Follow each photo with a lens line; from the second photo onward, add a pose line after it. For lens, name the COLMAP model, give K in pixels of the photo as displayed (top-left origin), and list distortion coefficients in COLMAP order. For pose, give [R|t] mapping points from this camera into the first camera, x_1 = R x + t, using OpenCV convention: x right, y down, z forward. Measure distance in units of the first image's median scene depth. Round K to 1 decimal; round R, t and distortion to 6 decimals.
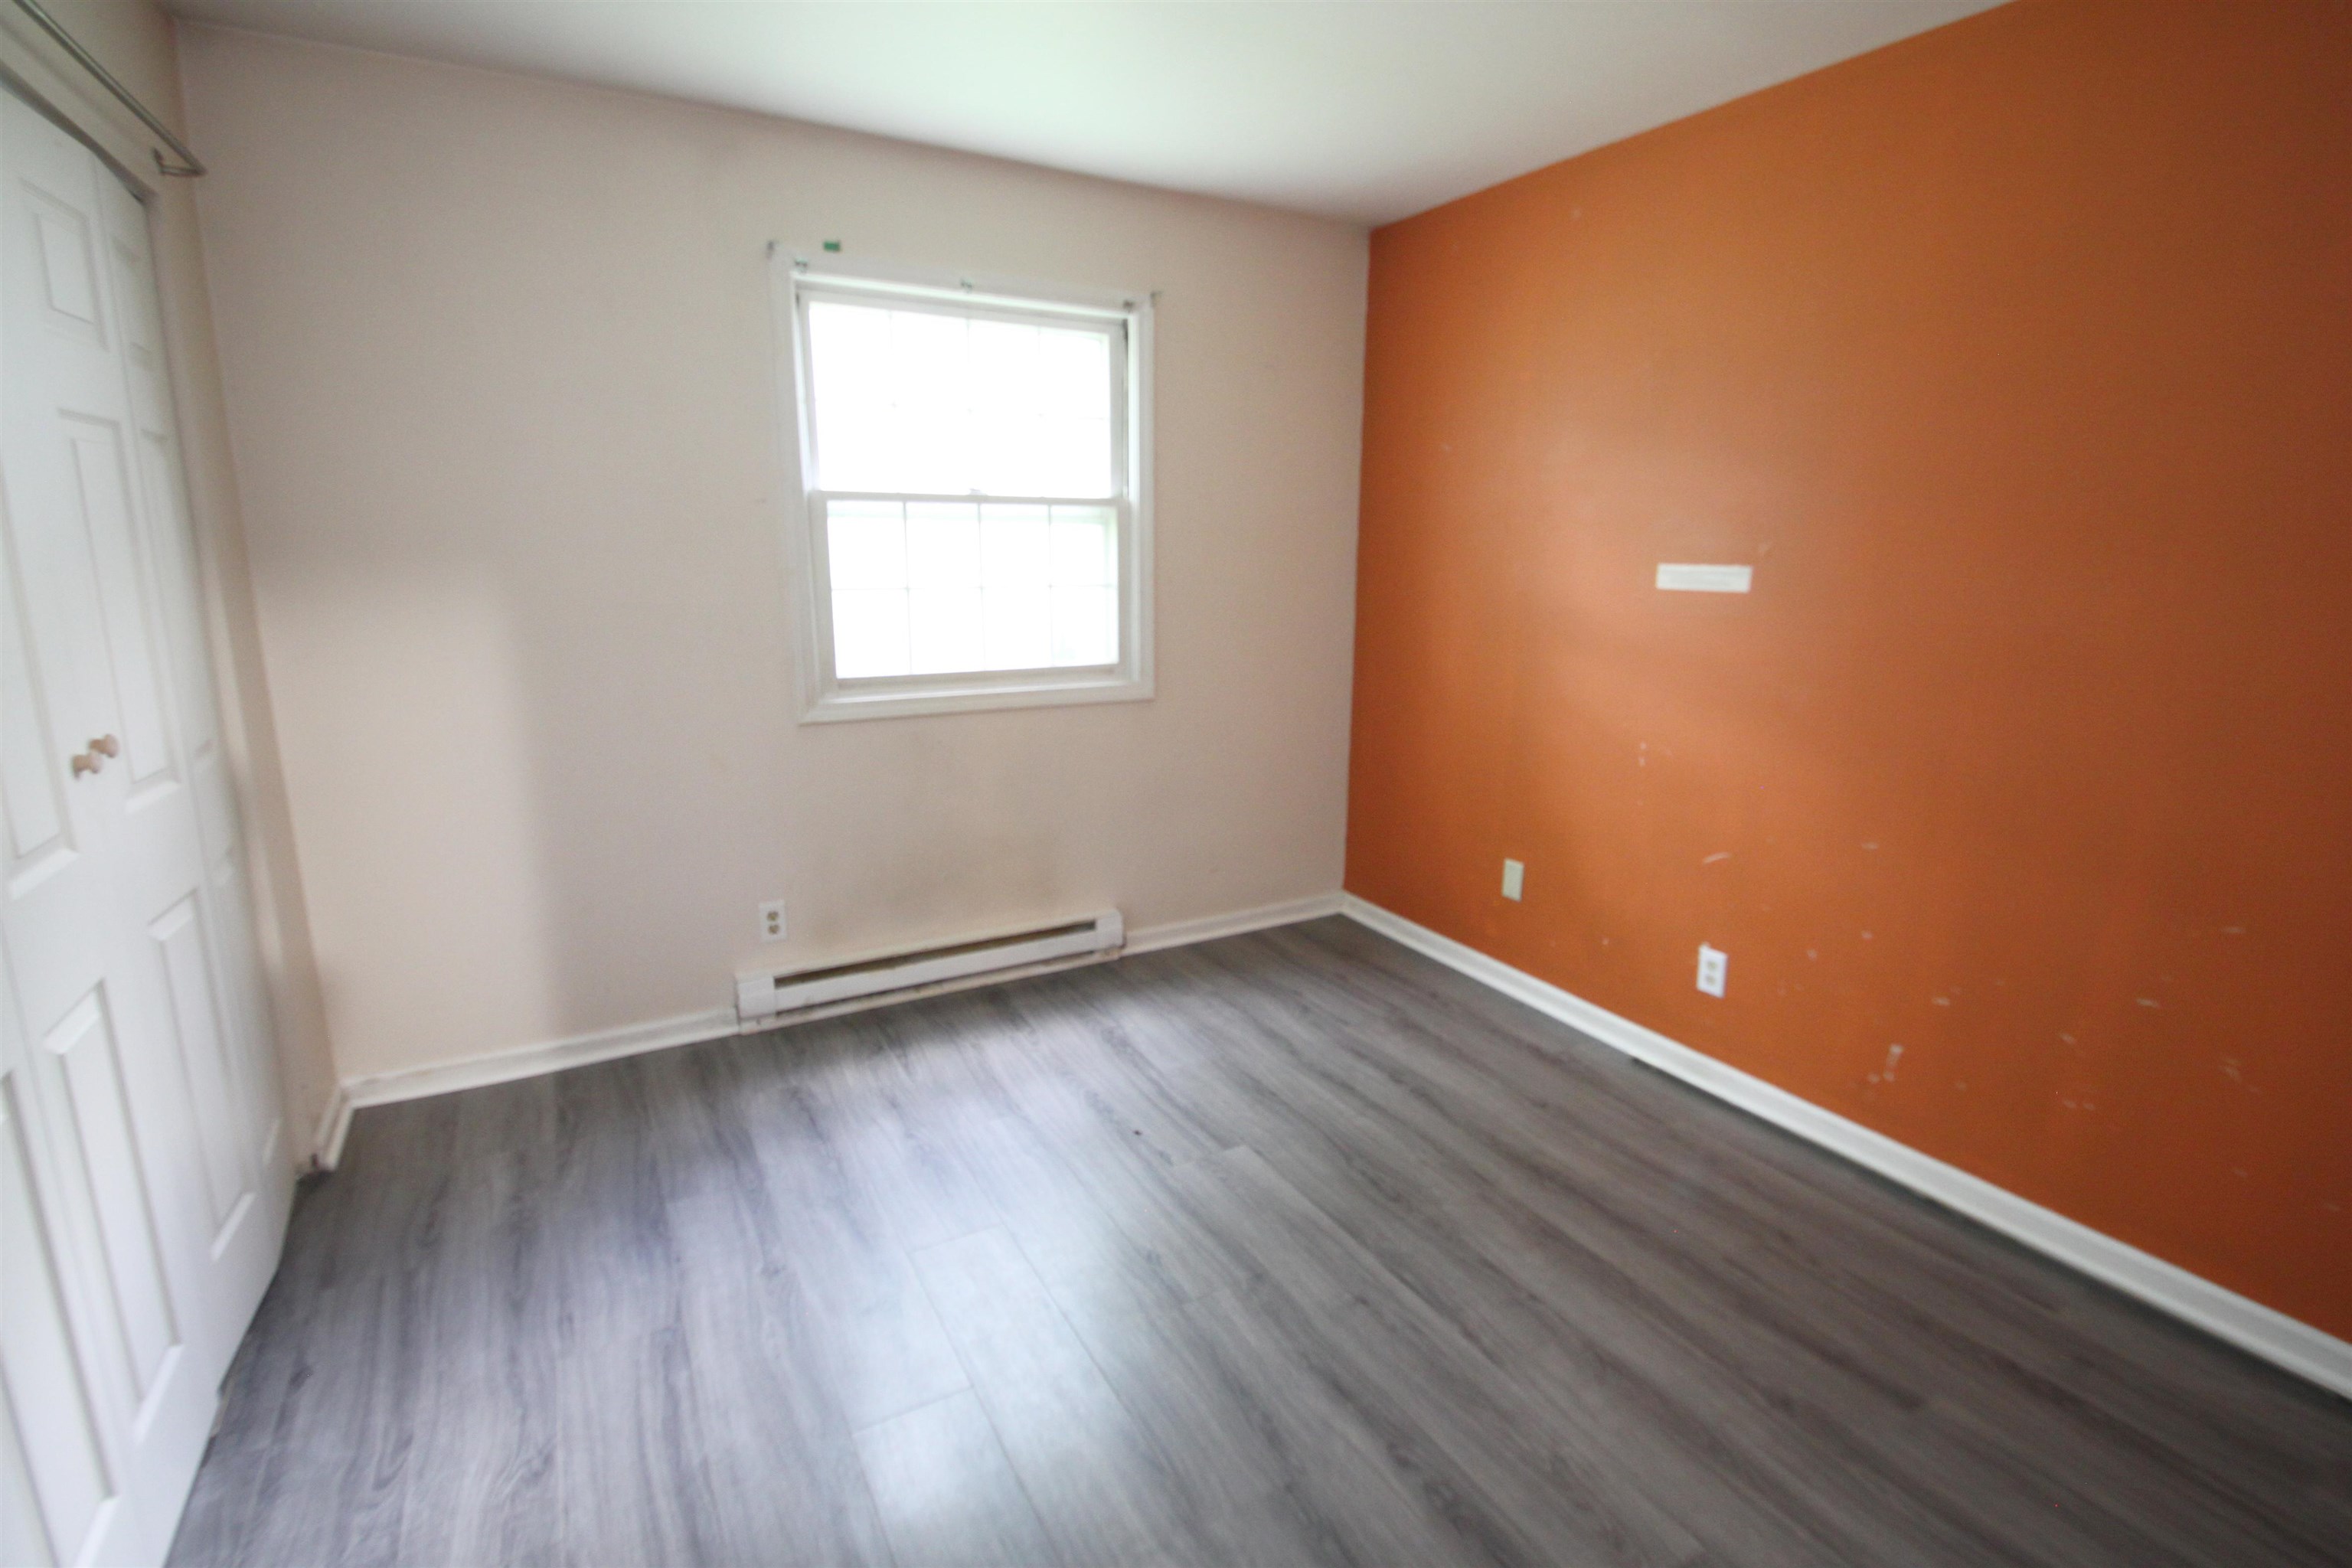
lens RADIAL K [[1089.3, 0, 1176.9], [0, 1089.3, 770.4], [0, 0, 1]] dist [0.012485, -0.016822]
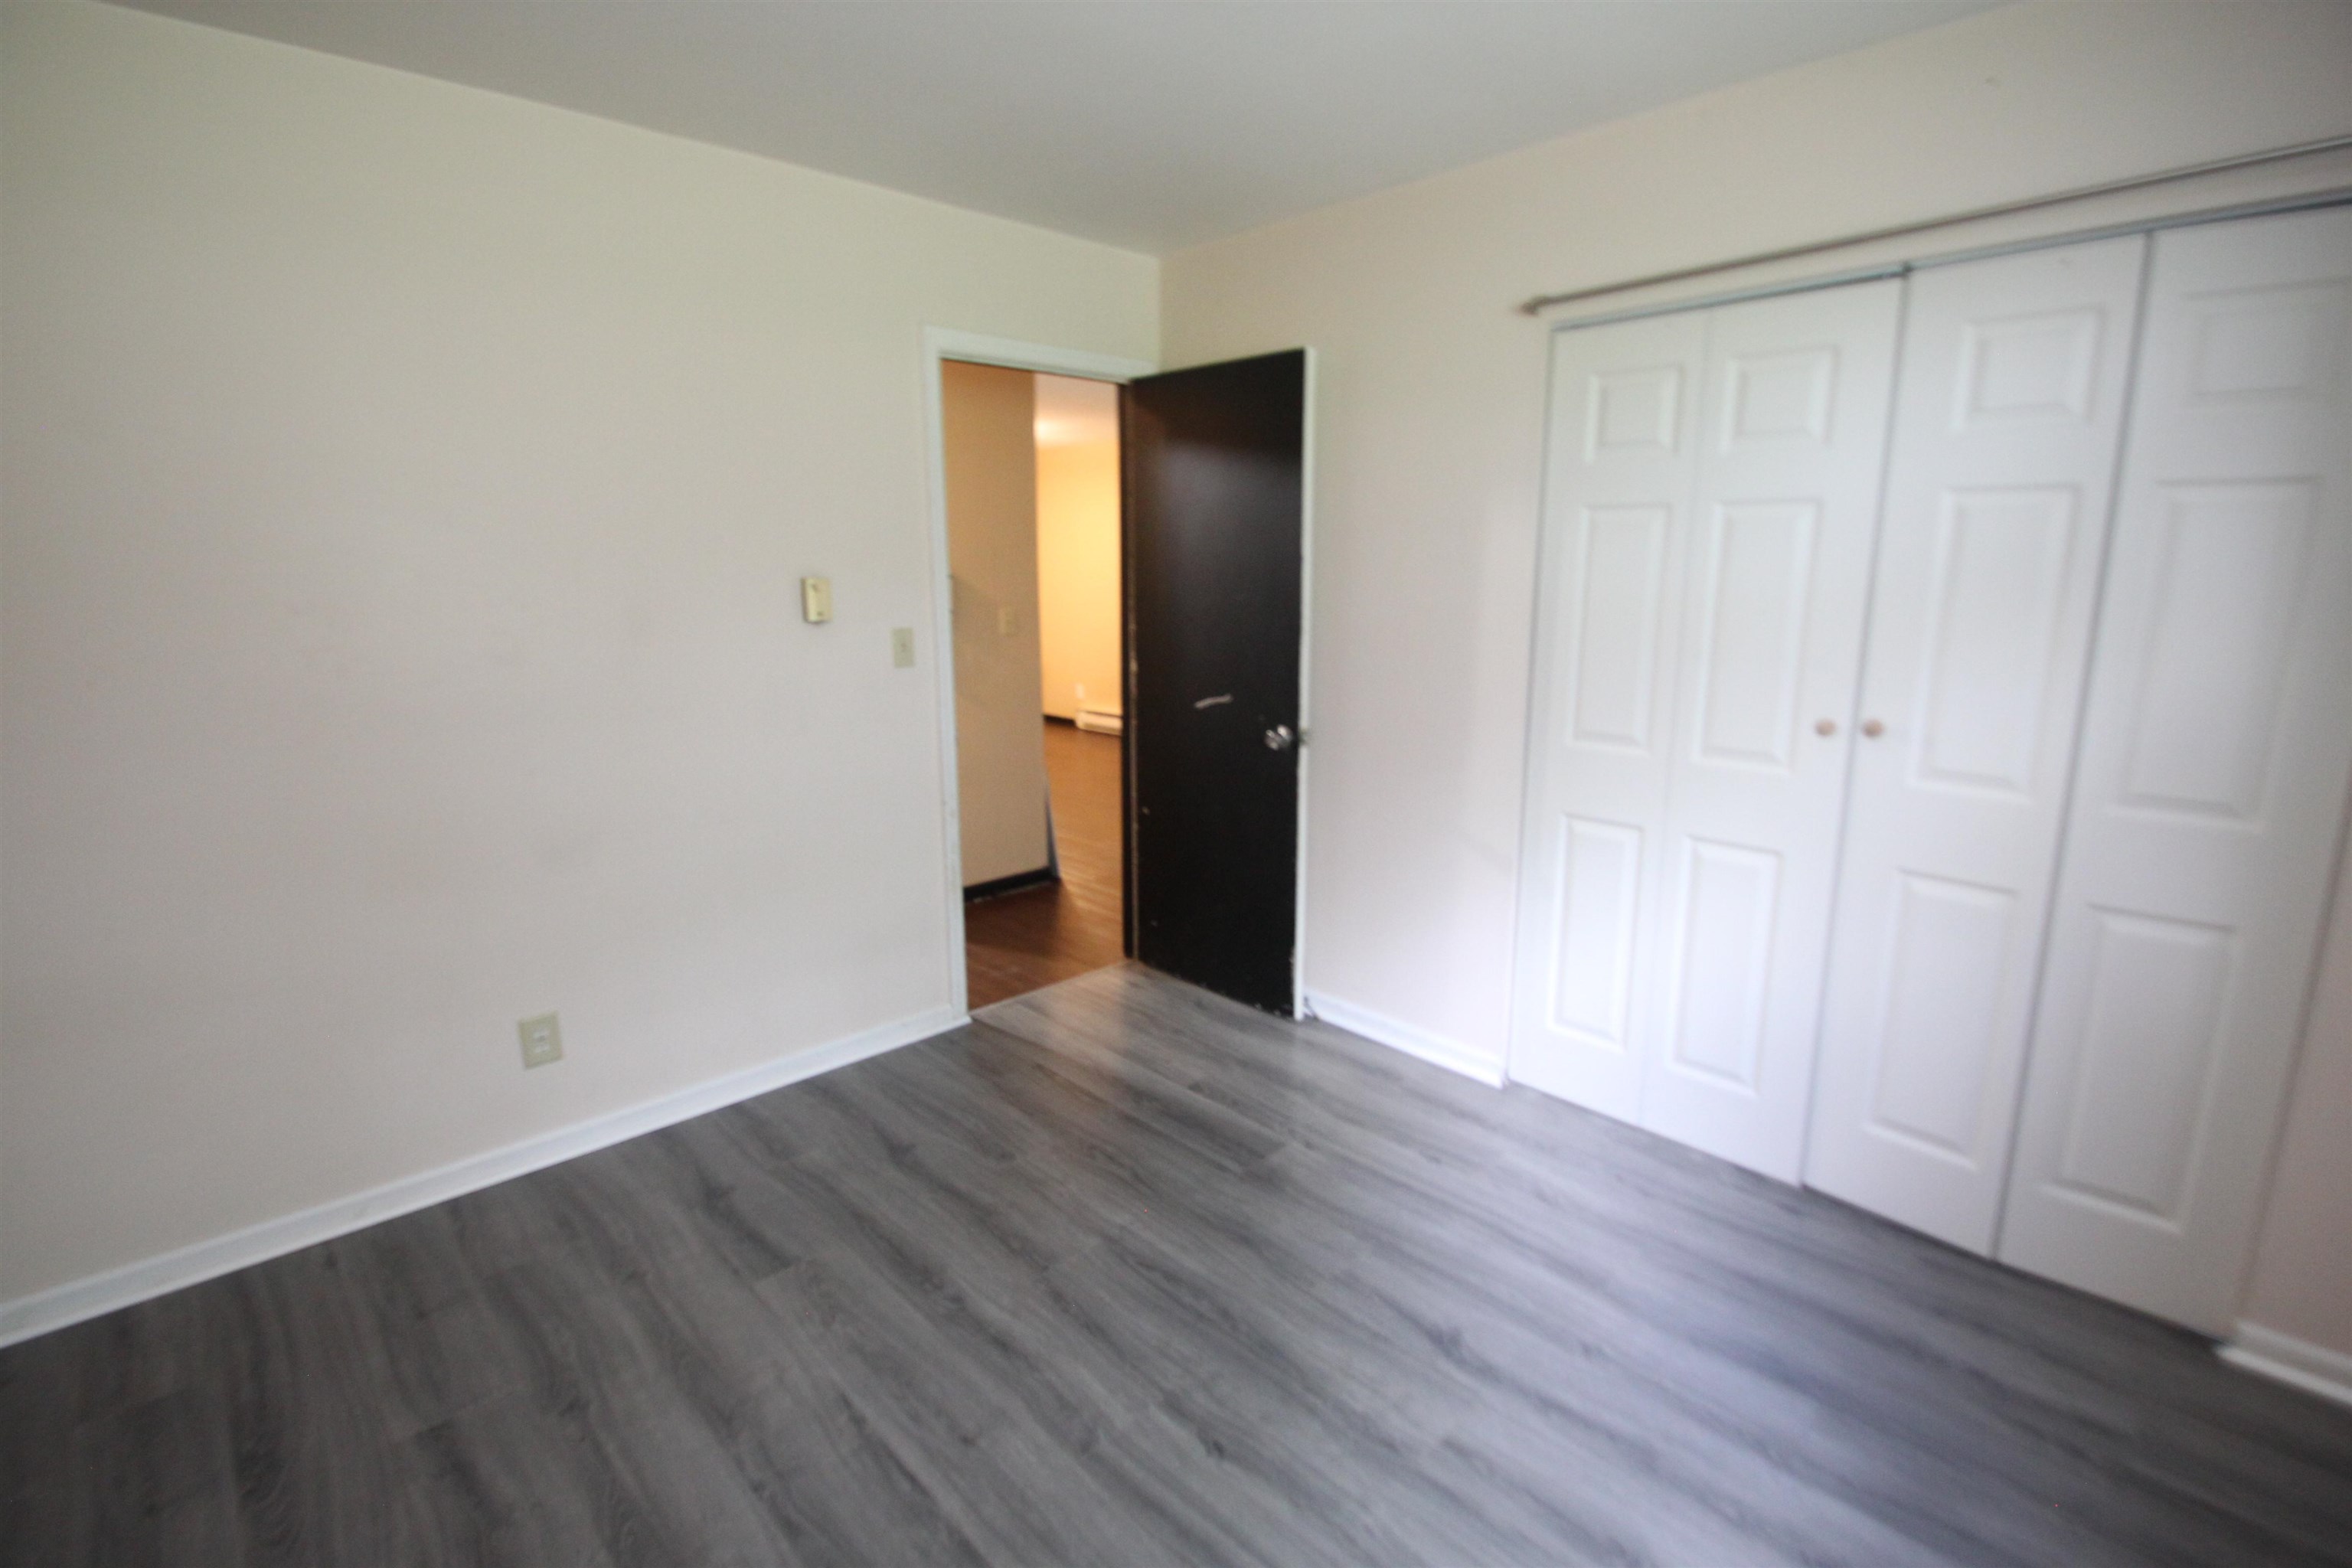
lens RADIAL K [[1089.3, 0, 1176.9], [0, 1089.3, 770.4], [0, 0, 1]] dist [0.012485, -0.016822]
pose [[-0.971424, 0.042036, -0.233598, 0.196208], [-0.052895, 0.921100, 0.385717, -0.381961], [0.231381, 0.387051, -0.892555, 1.686433]]
